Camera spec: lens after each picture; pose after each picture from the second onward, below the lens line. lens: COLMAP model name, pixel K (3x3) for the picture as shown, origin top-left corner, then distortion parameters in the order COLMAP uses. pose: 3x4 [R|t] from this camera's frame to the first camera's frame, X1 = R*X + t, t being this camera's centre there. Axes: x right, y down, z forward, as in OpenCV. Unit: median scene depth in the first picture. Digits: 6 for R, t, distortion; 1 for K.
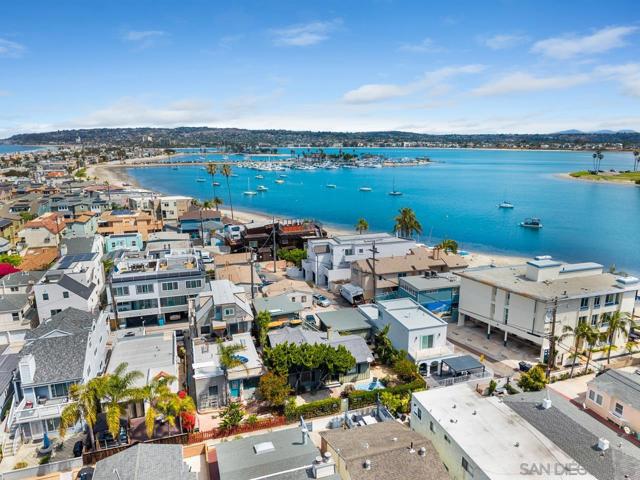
lens RADIAL K [[426.9, 0, 320.0], [0, 426.9, 240.0], [0, 0, 1]] dist [0.029982, -0.025843]
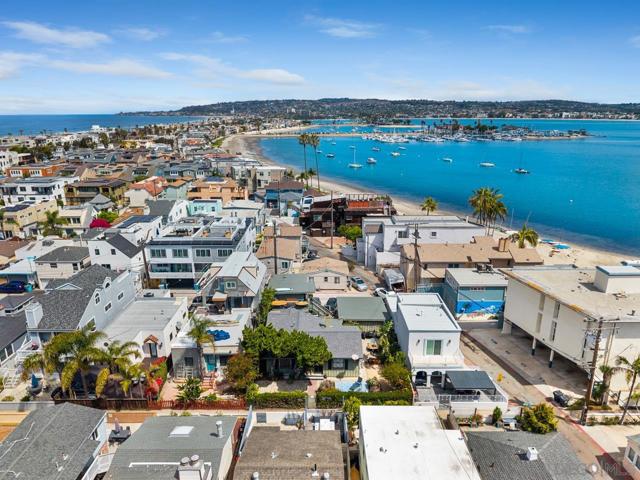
lens RADIAL K [[426.9, 0, 320.0], [0, 426.9, 240.0], [0, 0, 1]] dist [0.029982, -0.025843]
pose [[0.951194, 0.086830, -0.296125, 0.221865], [-0.068041, 0.994994, 0.073198, -0.018163], [0.300998, -0.049477, 0.952340, 0.107294]]
